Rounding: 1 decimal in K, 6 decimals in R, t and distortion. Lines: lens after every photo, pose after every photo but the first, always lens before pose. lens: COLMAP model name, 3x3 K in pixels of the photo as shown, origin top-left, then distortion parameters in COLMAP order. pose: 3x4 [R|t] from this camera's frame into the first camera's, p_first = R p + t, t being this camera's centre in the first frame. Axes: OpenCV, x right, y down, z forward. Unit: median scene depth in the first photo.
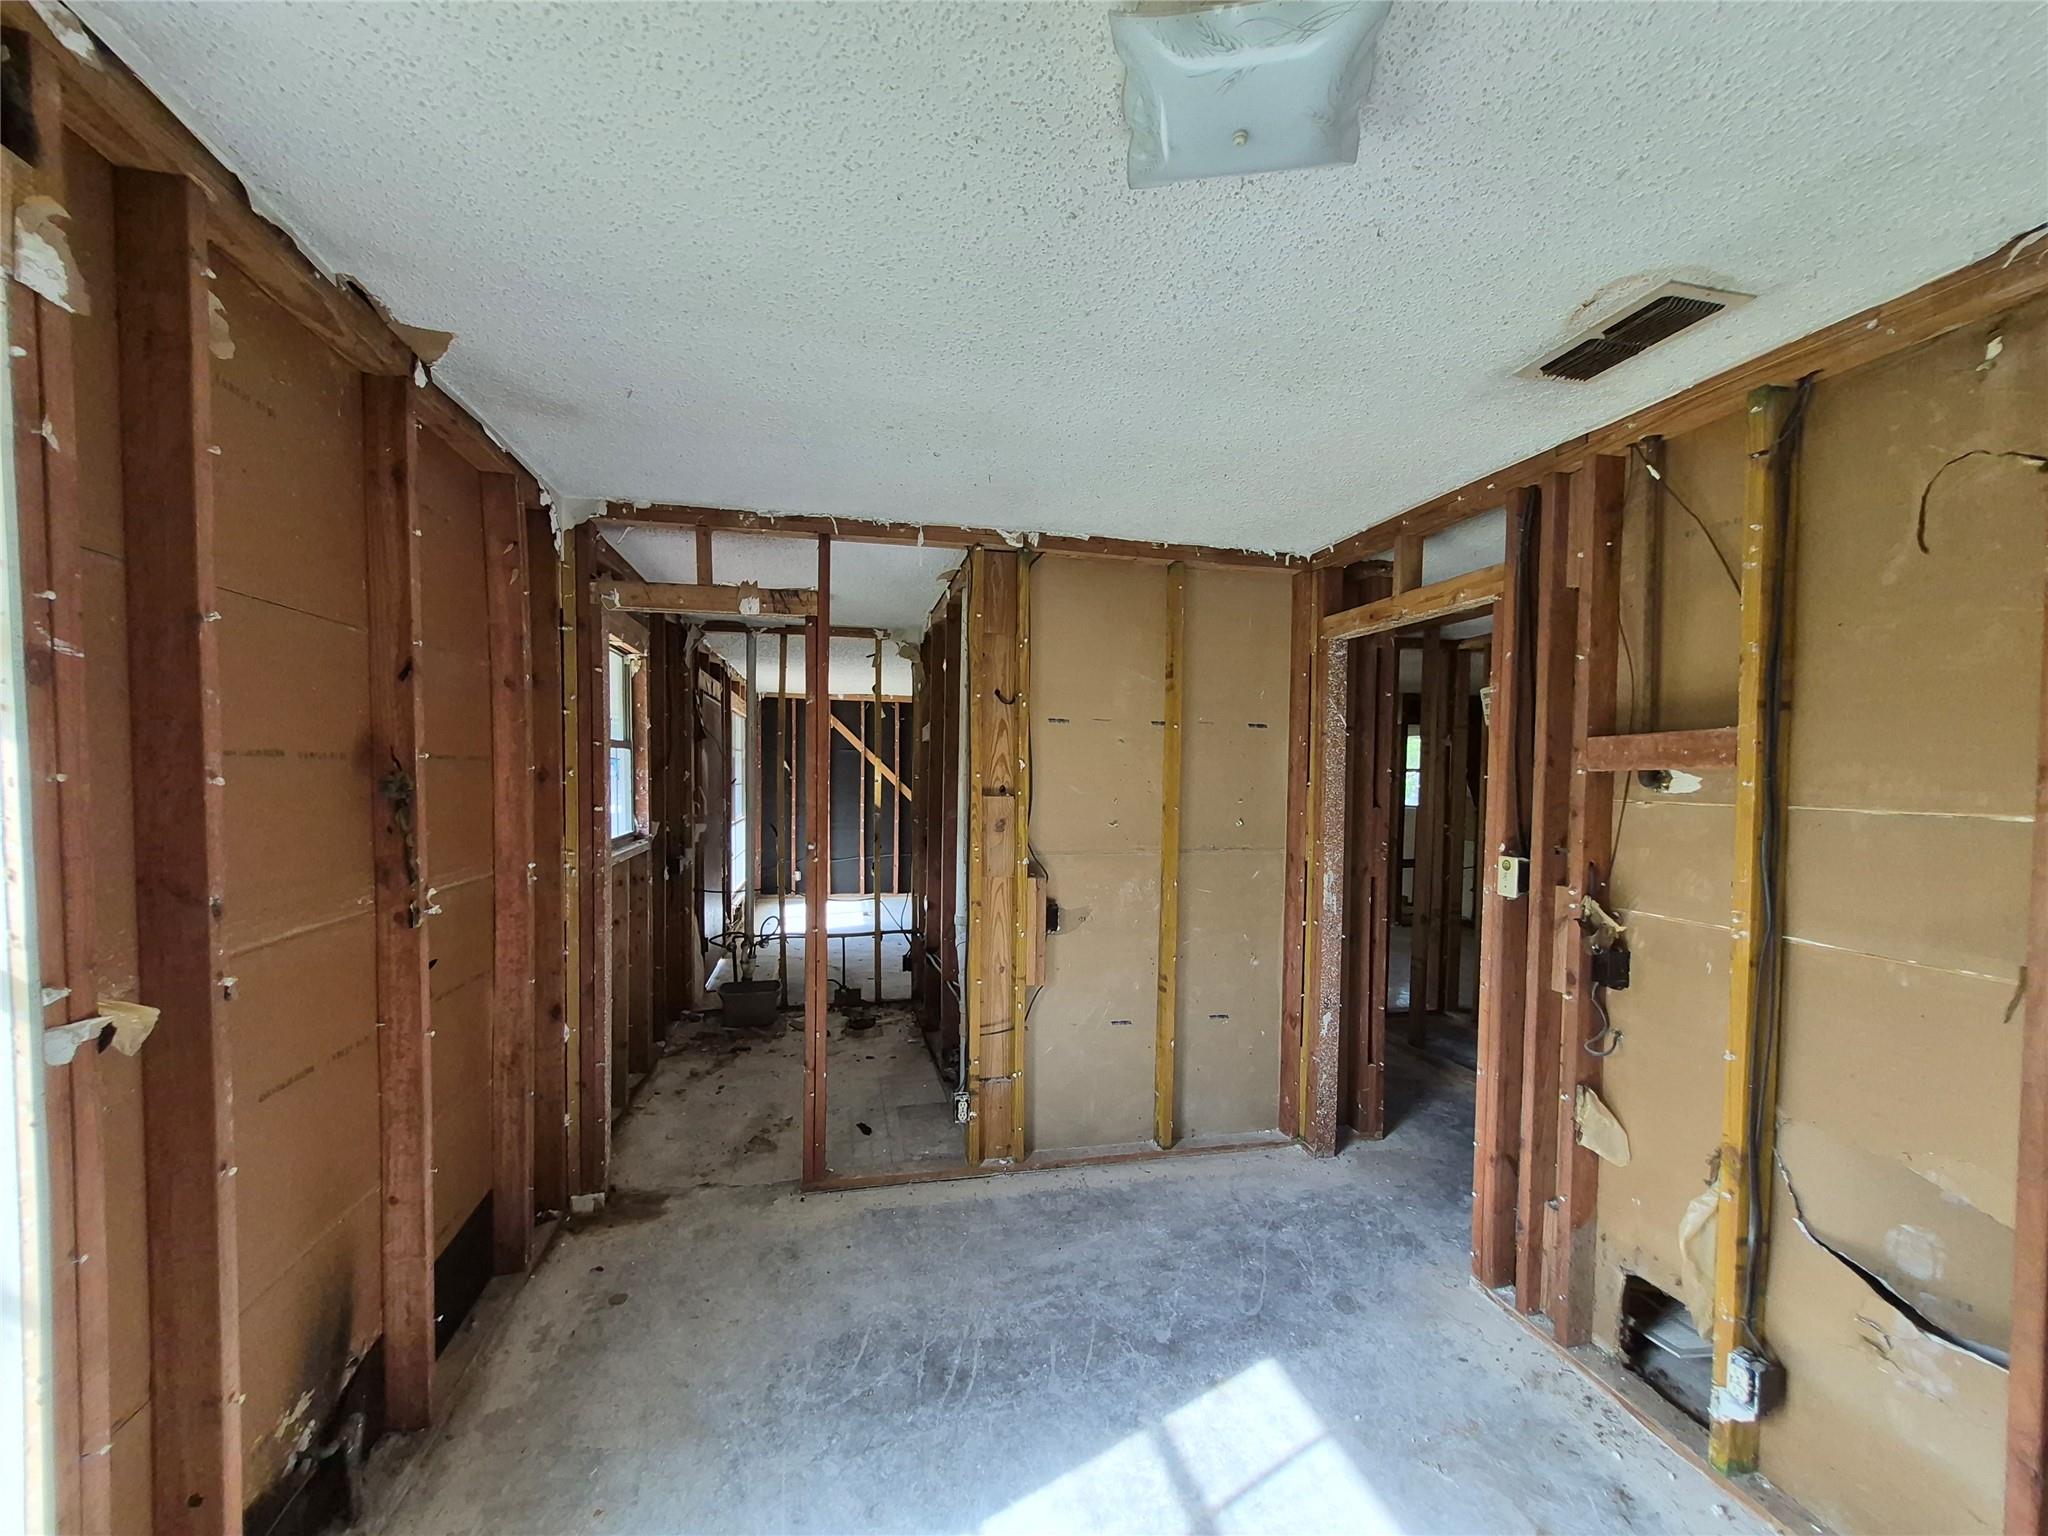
lens RADIAL K [[800.0, 0, 1022.6], [0, 800.0, 763.1], [0, 0, 1]] dist [-0.000666, 0.000784]
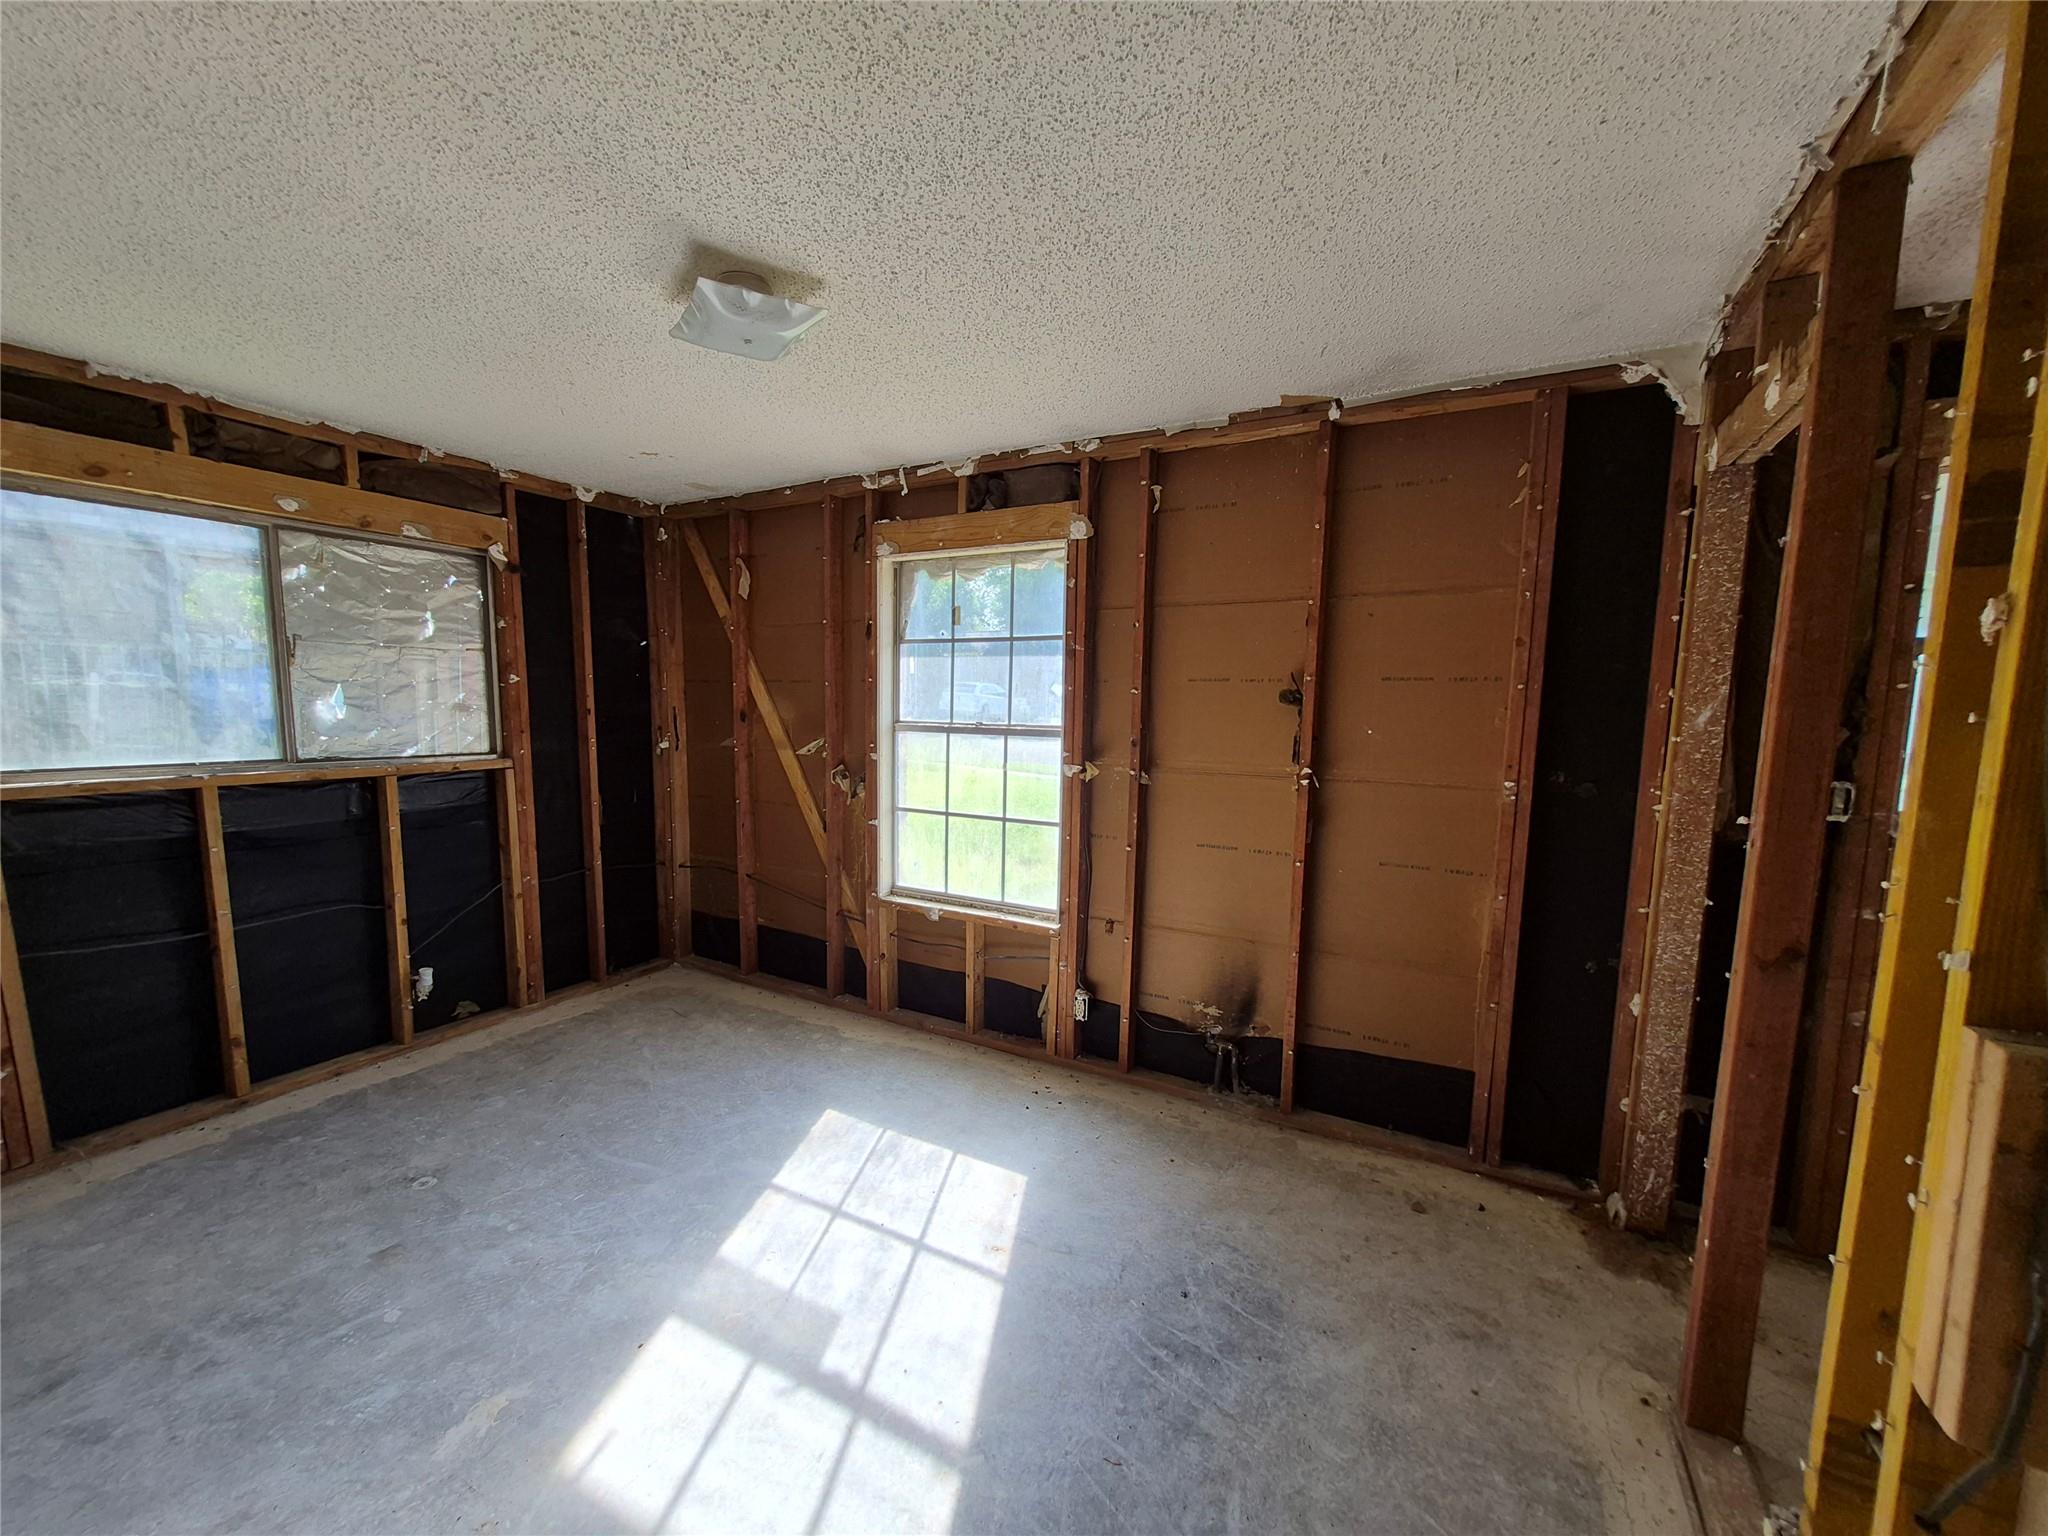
lens RADIAL K [[818.2, 0, 1026.0], [0, 818.2, 788.9], [0, 0, 1]] dist [0.000727, 0.000029]
pose [[-0.663872, 0.056728, -0.745692, 1.019049], [-0.016648, 0.995751, 0.090573, 0.080990], [0.747661, 0.072543, -0.660107, 2.223868]]
